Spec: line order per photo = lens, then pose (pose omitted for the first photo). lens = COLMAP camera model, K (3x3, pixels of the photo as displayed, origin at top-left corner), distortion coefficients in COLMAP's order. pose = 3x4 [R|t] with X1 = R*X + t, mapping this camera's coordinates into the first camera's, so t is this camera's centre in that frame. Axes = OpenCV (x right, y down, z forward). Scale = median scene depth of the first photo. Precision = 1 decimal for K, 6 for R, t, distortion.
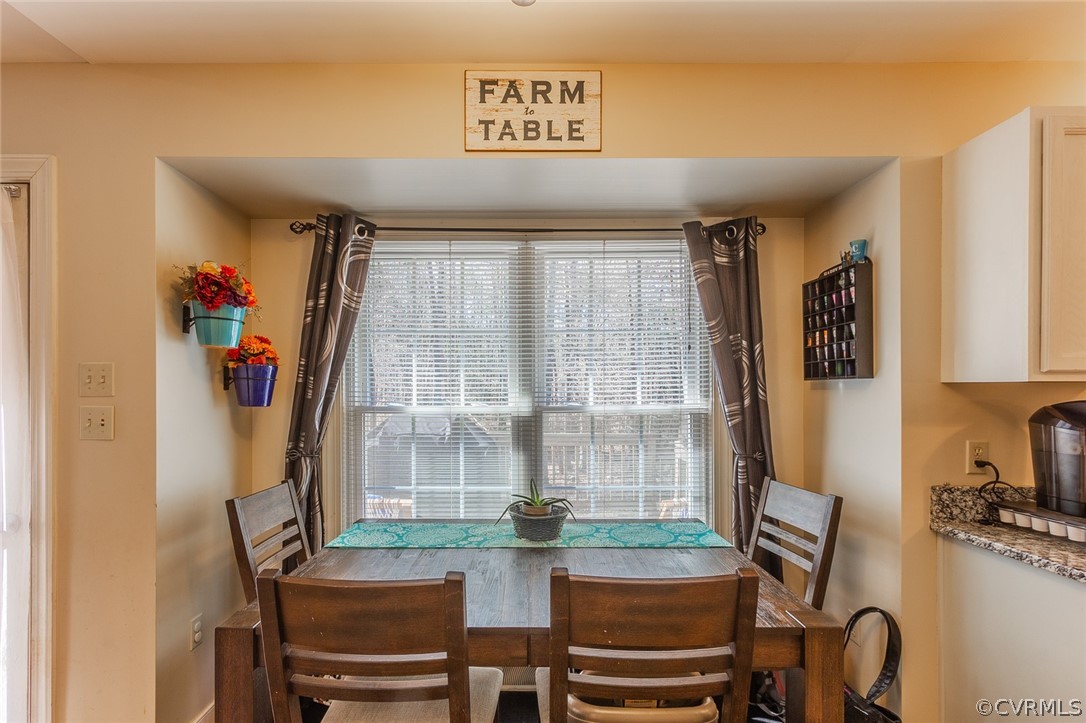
lens RADIAL K [[519.7, 0, 542.2], [0, 519.7, 397.1], [0, 0, 1]] dist [0.005292, -0.000389]
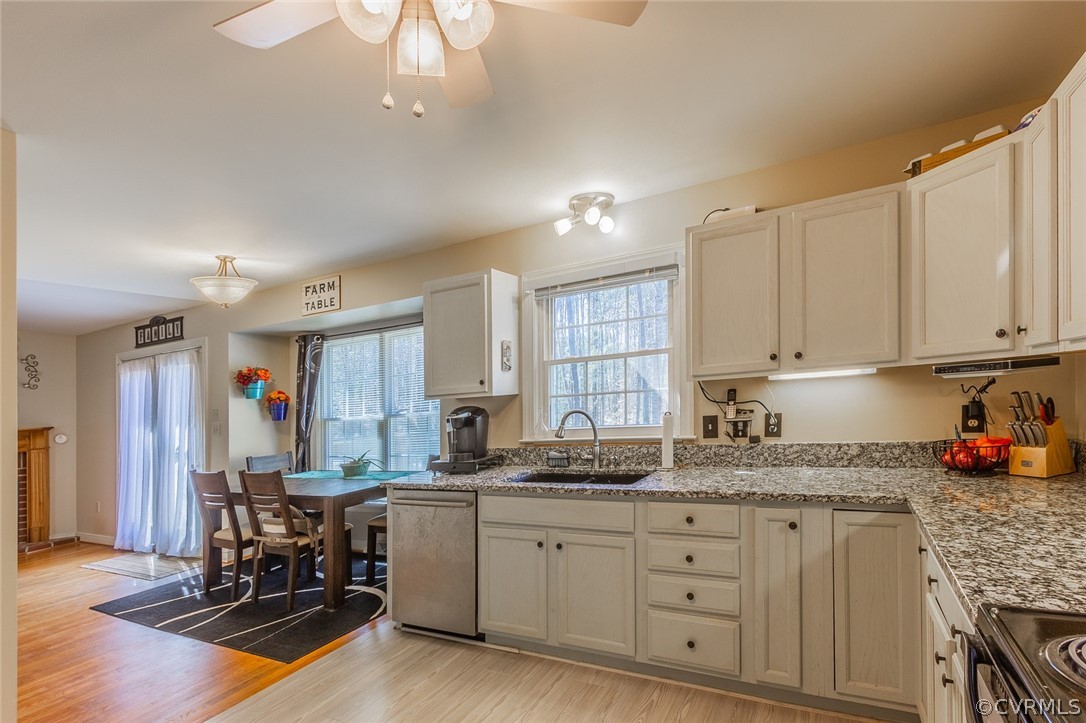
lens RADIAL K [[519.7, 0, 562.1], [0, 519.7, 384.2], [0, 0, 1]] dist [0.005292, -0.000389]
pose [[0.891803, -0.068094, -0.447270, 1.707364], [0.059638, 0.997675, -0.032979, 0.007064], [0.448476, 0.002737, 0.893791, -0.555101]]
